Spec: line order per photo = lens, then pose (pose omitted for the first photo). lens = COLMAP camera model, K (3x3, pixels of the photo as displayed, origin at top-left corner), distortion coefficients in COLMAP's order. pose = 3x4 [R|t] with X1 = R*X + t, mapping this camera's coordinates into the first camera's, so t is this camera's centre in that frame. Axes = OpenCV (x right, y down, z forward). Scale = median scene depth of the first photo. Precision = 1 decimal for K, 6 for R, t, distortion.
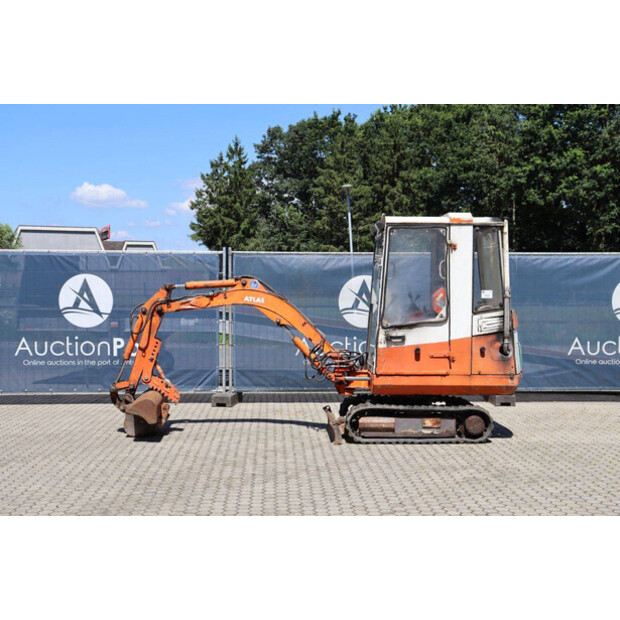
lens RADIAL K [[849.6, 0, 310.0], [0, 849.6, 310.0], [0, 0, 1]] dist [0.051642, 0.138911]
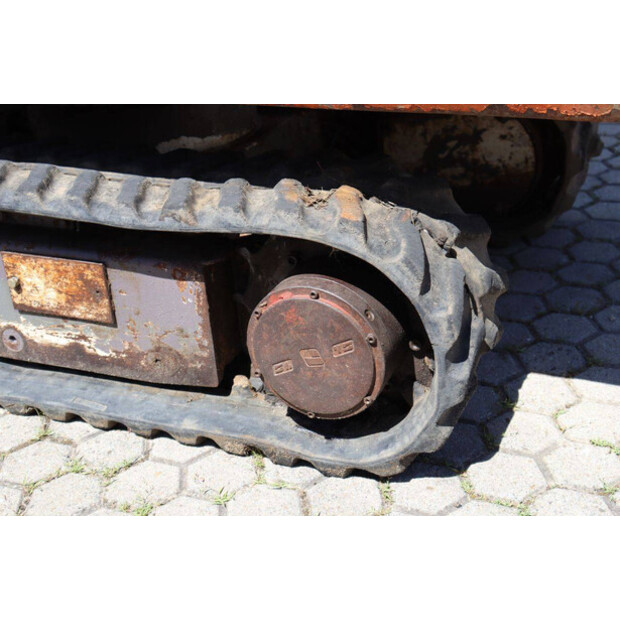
lens RADIAL K [[938.0, 0, 310.0], [0, 938.0, 310.0], [0, 0, 1]] dist [0.013669, 0.043378]
pose [[0.892646, 0.136561, -0.429575, 0.239141], [0.076044, 0.893722, 0.442129, 0.065632], [0.444298, -0.427331, 0.787393, 0.851168]]
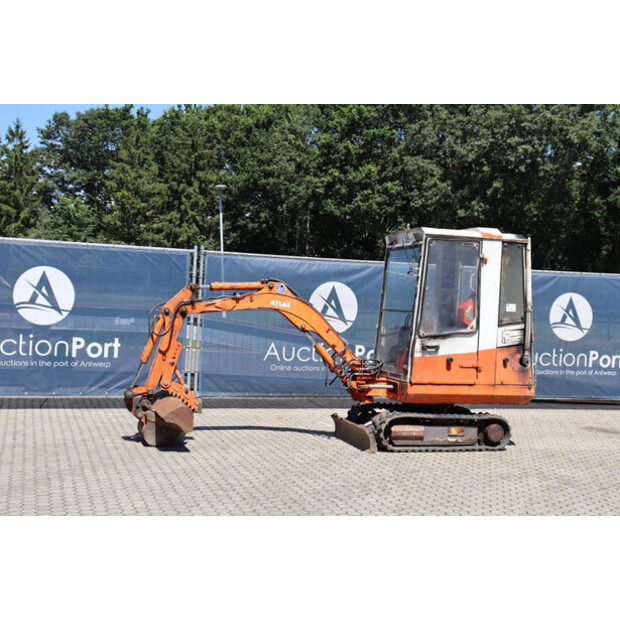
lens RADIAL K [[849.6, 0, 310.0], [0, 849.6, 310.0], [0, 0, 1]] dist [0.051642, 0.138911]
pose [[0.962178, 0.036681, 0.269942, -0.295486], [-0.036465, 0.999318, -0.005817, -0.000732], [-0.269971, -0.004246, 0.962859, 0.057166]]
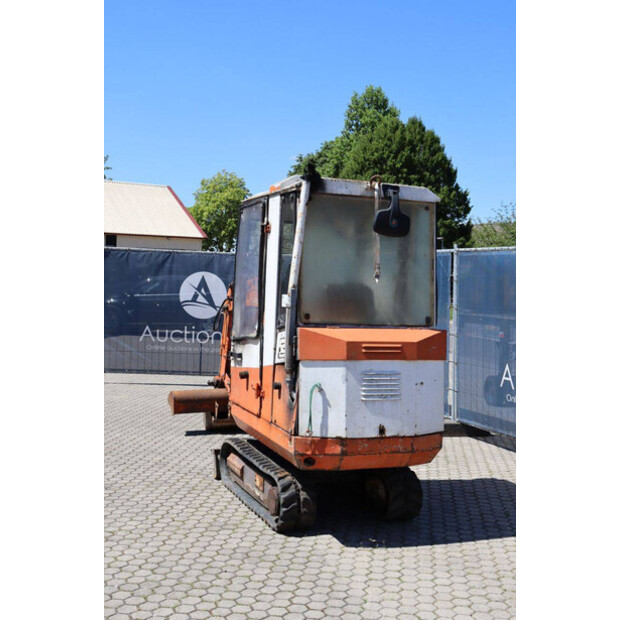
lens RADIAL K [[787.1, 0, 310.0], [0, 787.1, 310.0], [0, 0, 1]] dist [0.011491, 0.028432]
pose [[0.336342, 0.039648, -0.940905, 0.725488], [-0.055312, 0.998220, 0.022291, -0.024116], [0.940114, 0.044546, 0.337937, 0.777364]]
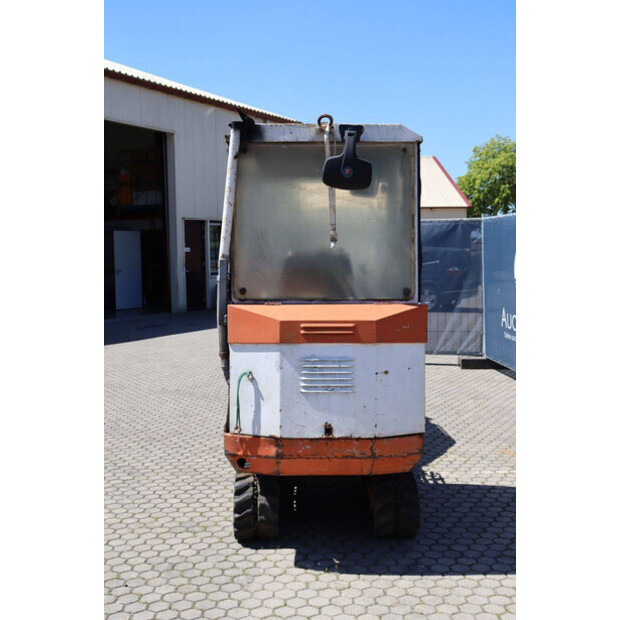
lens RADIAL K [[787.1, 0, 310.0], [0, 787.1, 310.0], [0, 0, 1]] dist [0.011491, 0.028432]
pose [[-0.018114, 0.071565, -0.997271, 0.670134], [-0.018725, 0.997236, 0.071902, -0.030134], [0.999661, 0.019977, -0.016724, 1.003240]]
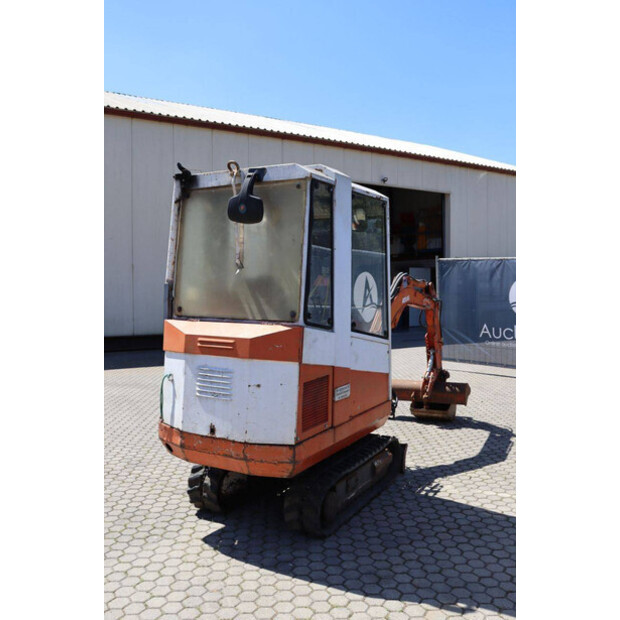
lens RADIAL K [[582.7, 0, 310.0], [0, 582.7, 310.0], [0, 0, 1]] dist [-0.147440, 0.225539]
pose [[-0.510620, 0.032696, -0.859184, 0.525941], [-0.027309, 0.998156, 0.054215, -0.031889], [0.859372, 0.051147, -0.508786, 1.245448]]
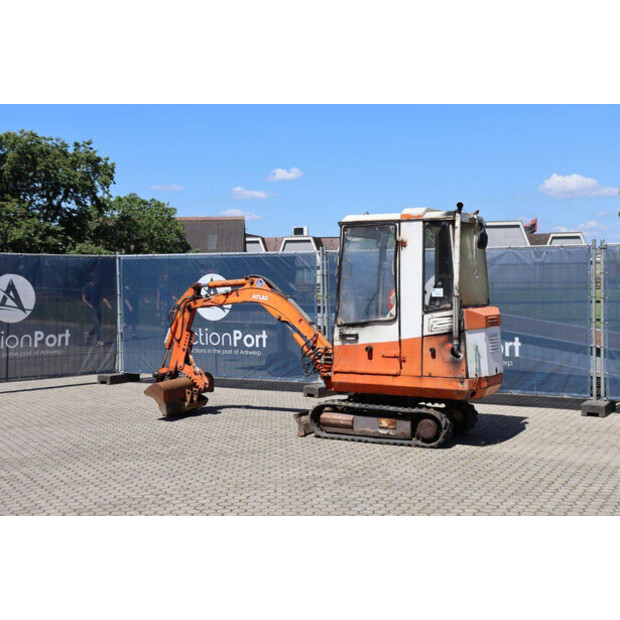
lens RADIAL K [[849.6, 0, 310.0], [0, 849.6, 310.0], [0, 0, 1]] dist [0.051642, 0.138911]
pose [[0.862718, 0.010136, -0.505584, 0.536512], [-0.005865, 0.999932, 0.010038, -0.007302], [0.505652, -0.005695, 0.862719, 0.101783]]
